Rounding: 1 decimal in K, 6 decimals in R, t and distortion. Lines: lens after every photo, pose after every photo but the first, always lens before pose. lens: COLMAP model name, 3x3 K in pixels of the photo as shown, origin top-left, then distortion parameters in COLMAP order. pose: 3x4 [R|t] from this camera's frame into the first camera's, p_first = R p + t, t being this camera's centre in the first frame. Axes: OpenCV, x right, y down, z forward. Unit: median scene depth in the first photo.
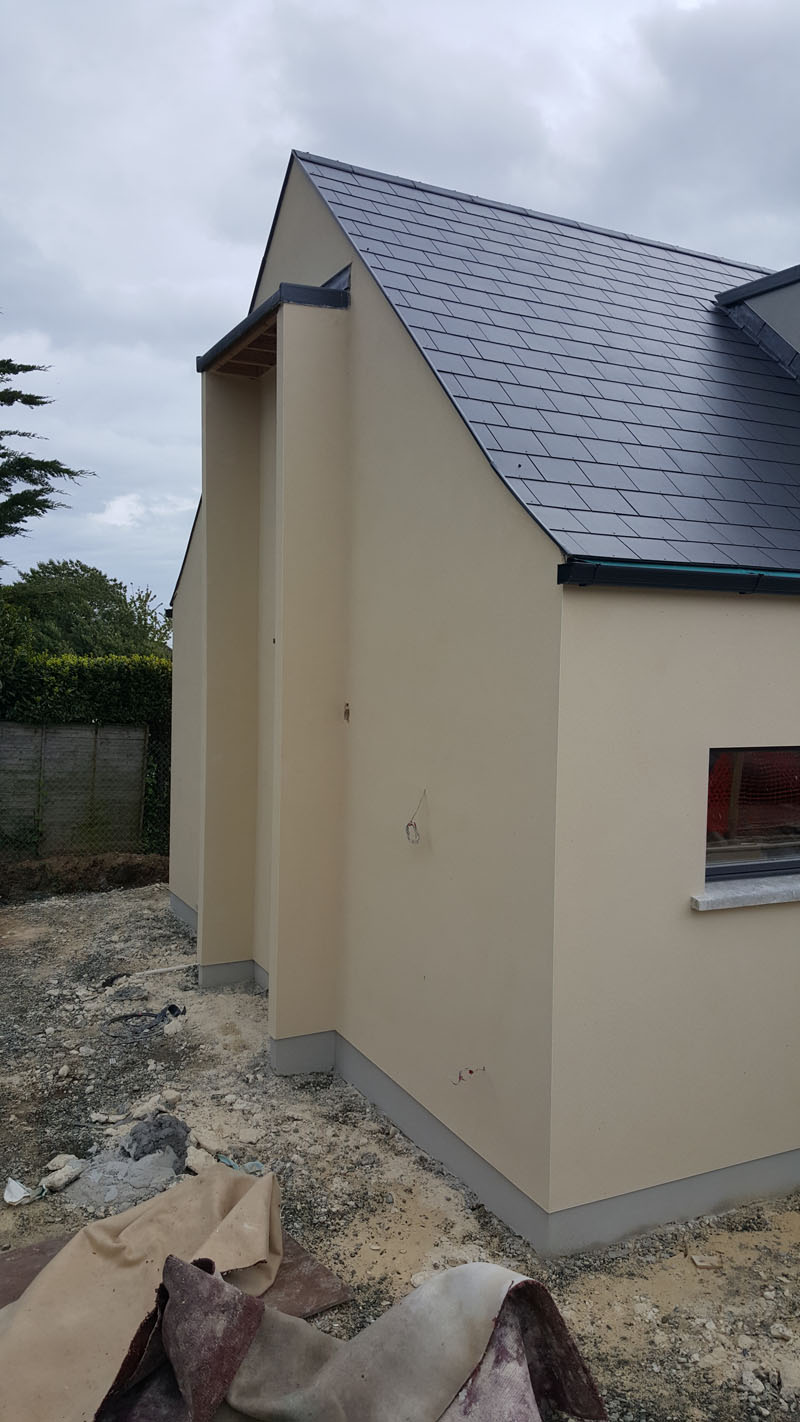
lens RADIAL K [[1070.9, 0, 405.1], [0, 1070.9, 701.9], [0, 0, 1]] dist [0.086558, -0.124057]
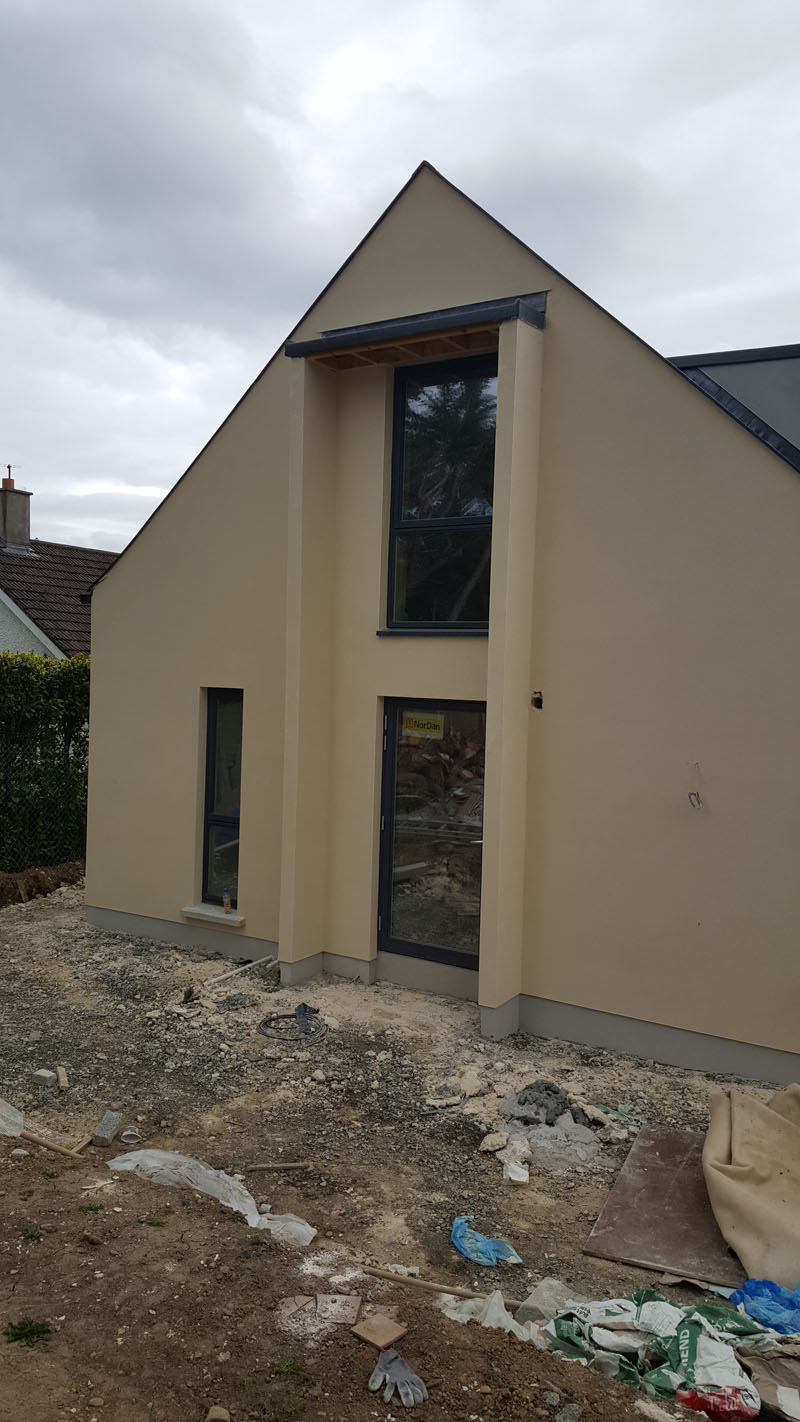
lens RADIAL K [[1058.2, 0, 375.5], [0, 1058.2, 713.0], [0, 0, 1]] dist [0.135876, -0.227728]
pose [[0.851486, -0.017850, 0.524074, -0.729794], [0.011885, 0.999821, 0.014743, 0.004320], [-0.524243, -0.006324, 0.851545, 0.157271]]
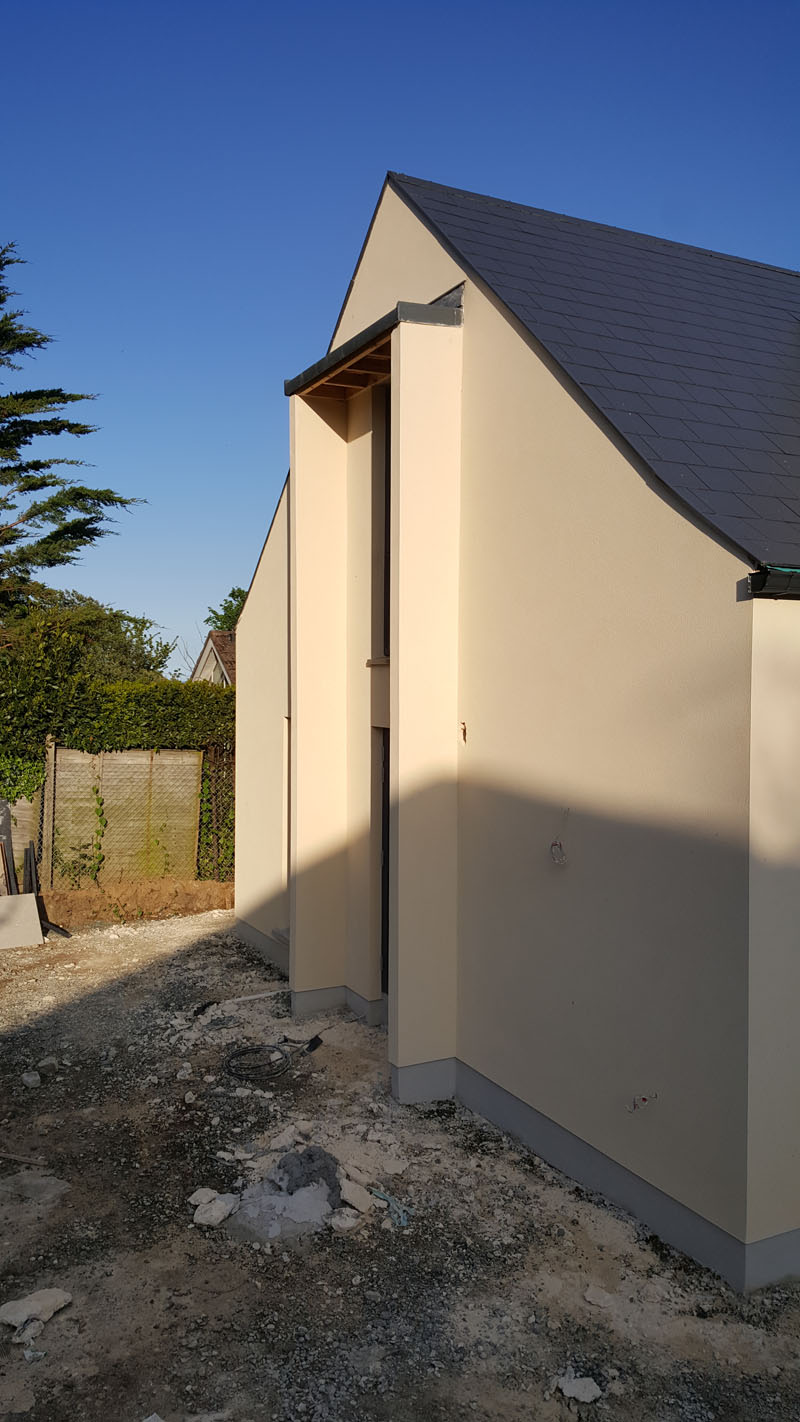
lens RADIAL K [[1058.2, 0, 375.5], [0, 1058.2, 713.0], [0, 0, 1]] dist [0.135876, -0.227728]
pose [[0.999860, -0.016176, -0.004311, -0.124827], [0.016109, 0.999756, -0.015125, 0.005587], [0.004554, 0.015054, 0.999876, 0.022056]]
